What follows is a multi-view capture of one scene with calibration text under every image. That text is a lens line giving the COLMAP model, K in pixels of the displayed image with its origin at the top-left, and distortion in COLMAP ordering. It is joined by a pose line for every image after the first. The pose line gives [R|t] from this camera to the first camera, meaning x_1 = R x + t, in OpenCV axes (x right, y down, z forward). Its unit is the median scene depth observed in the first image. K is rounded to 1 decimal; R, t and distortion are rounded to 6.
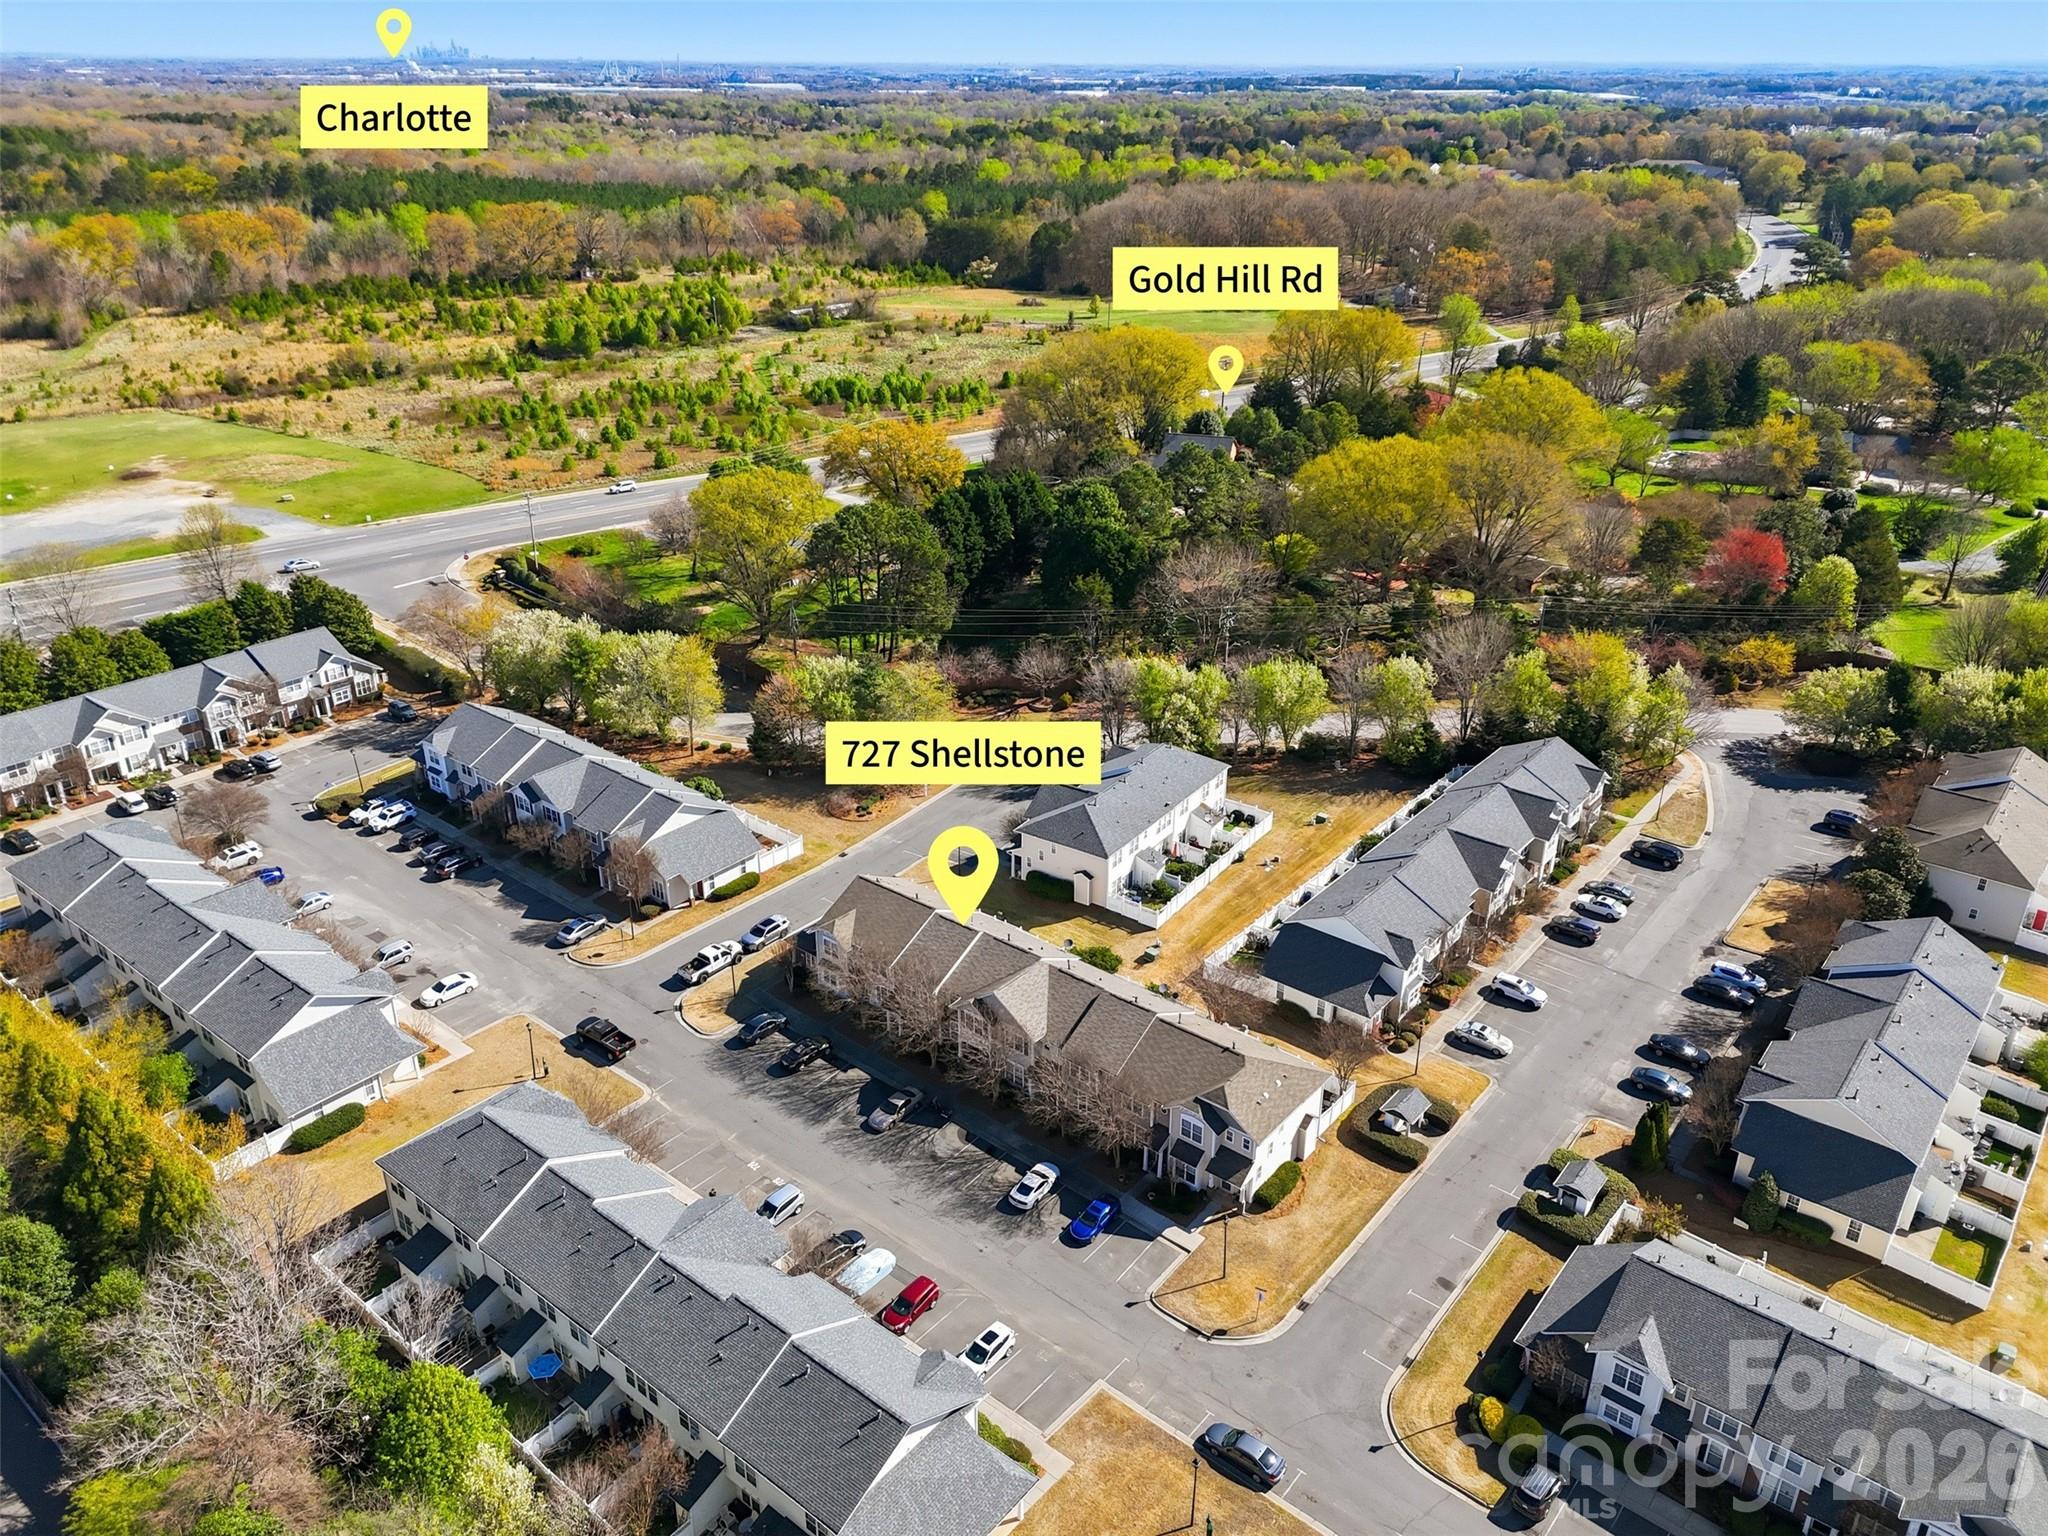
lens RADIAL K [[1476.0, 0, 1024.0], [0, 1476.0, 768.0], [0, 0, 1]] dist [0.100290, -0.127586]
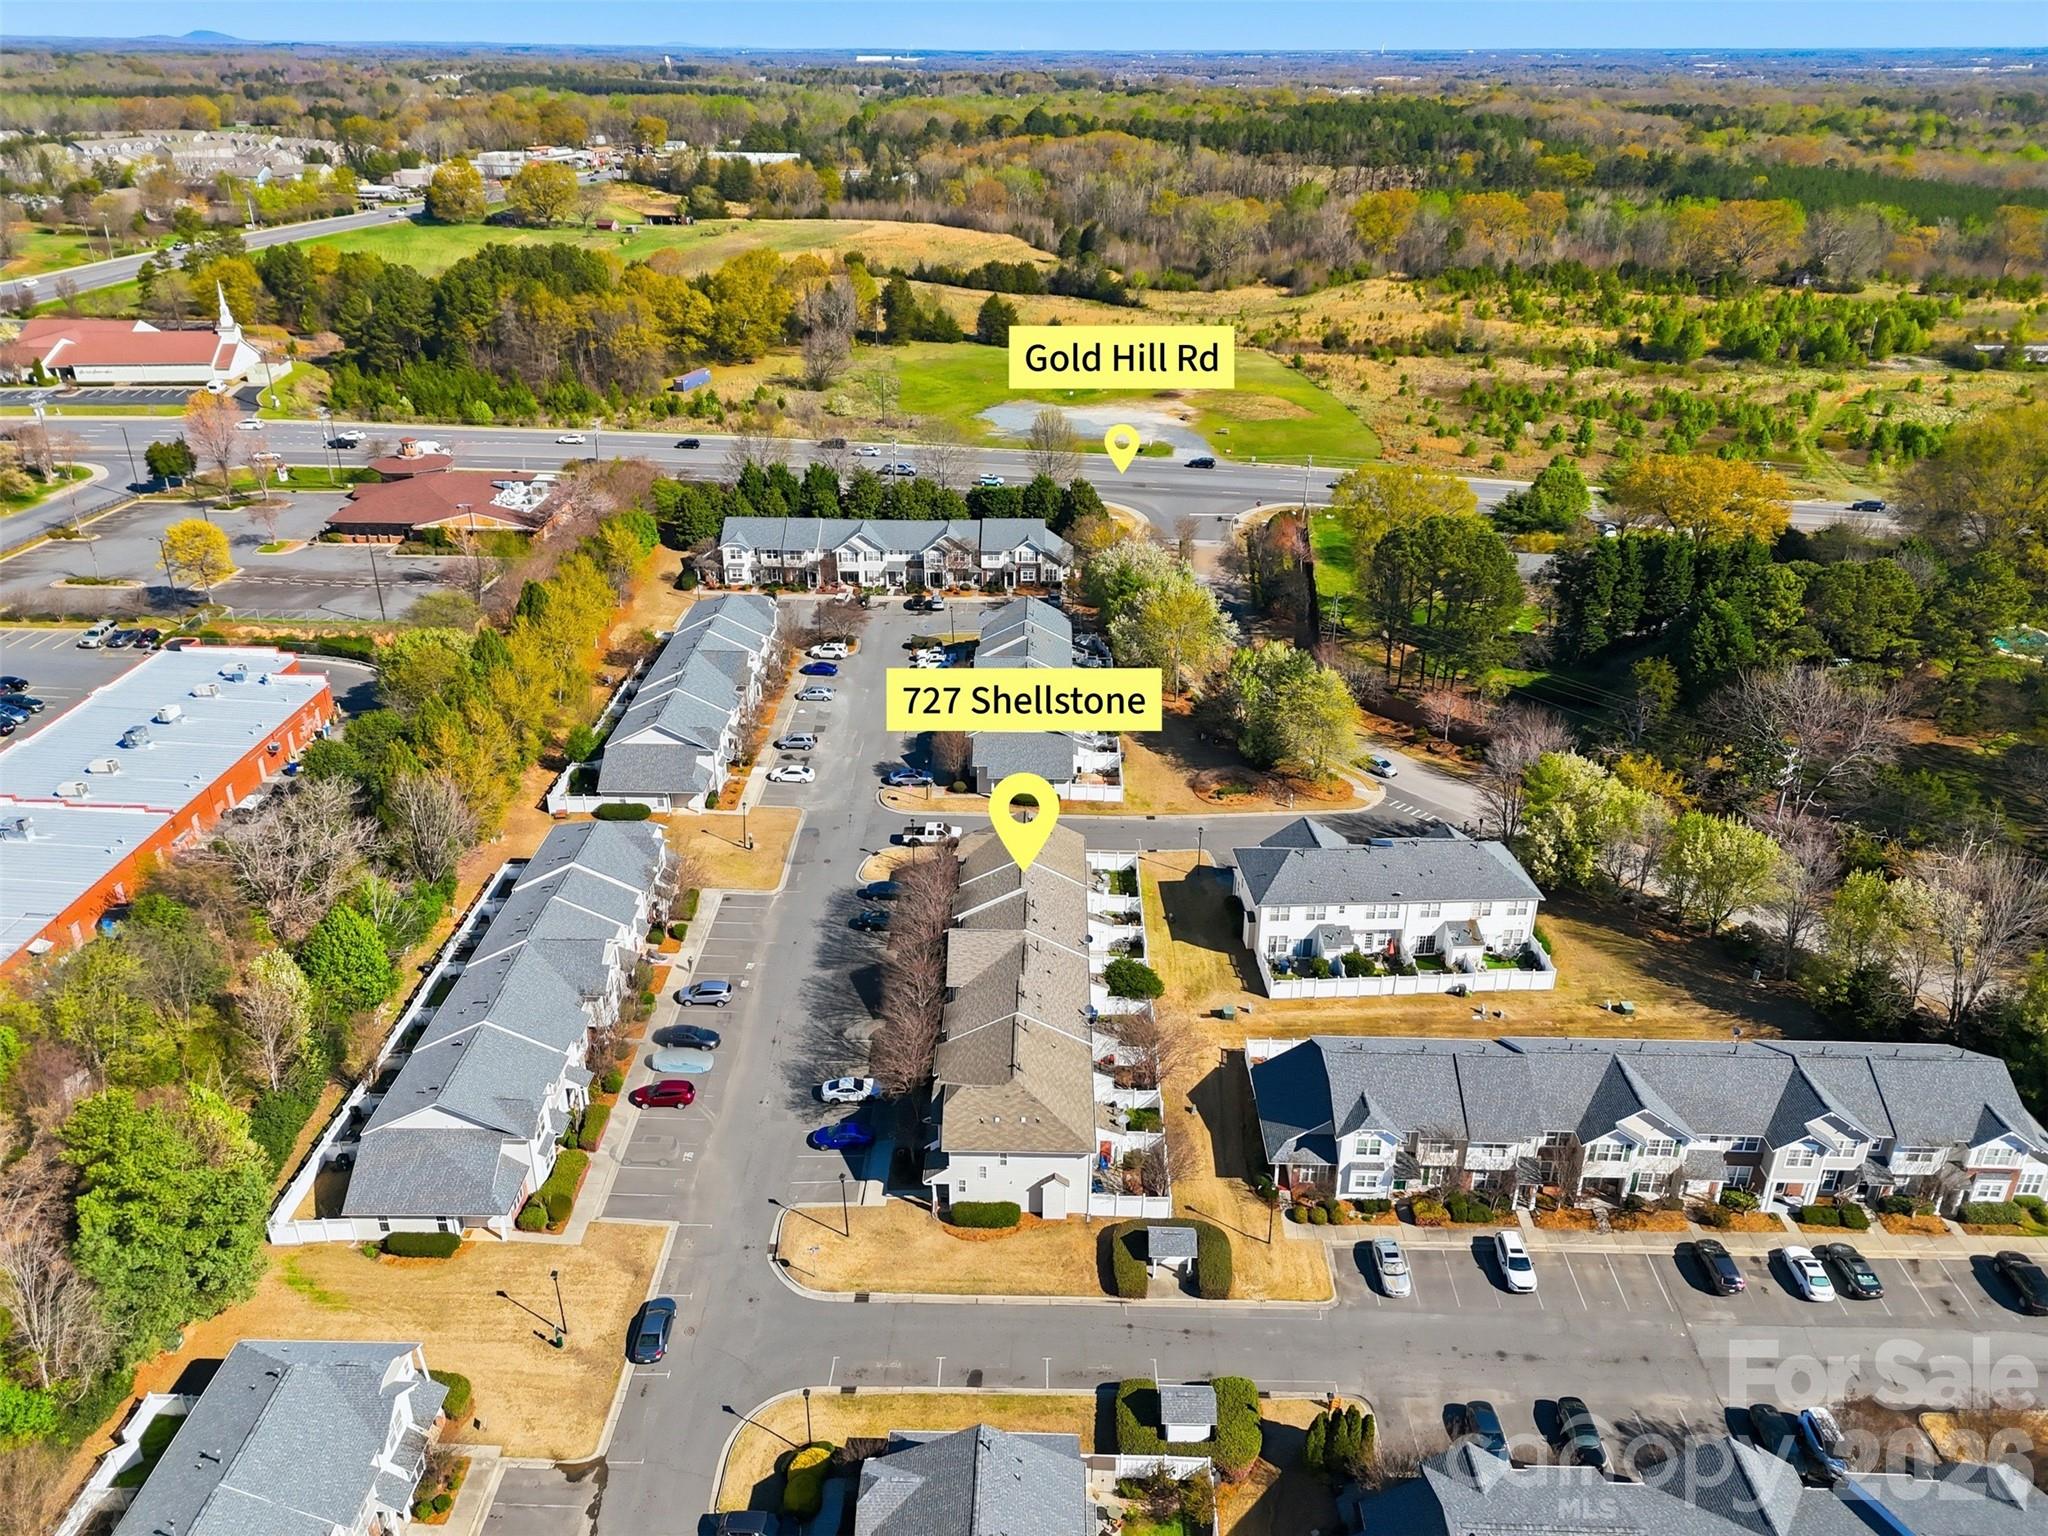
lens RADIAL K [[1476.0, 0, 1024.0], [0, 1476.0, 768.0], [0, 0, 1]] dist [0.100290, -0.127586]
pose [[0.618381, 0.339793, -0.708622, 0.533670], [-0.337405, 0.929153, 0.151103, -0.097911], [0.709762, 0.145654, 0.689219, 0.218107]]
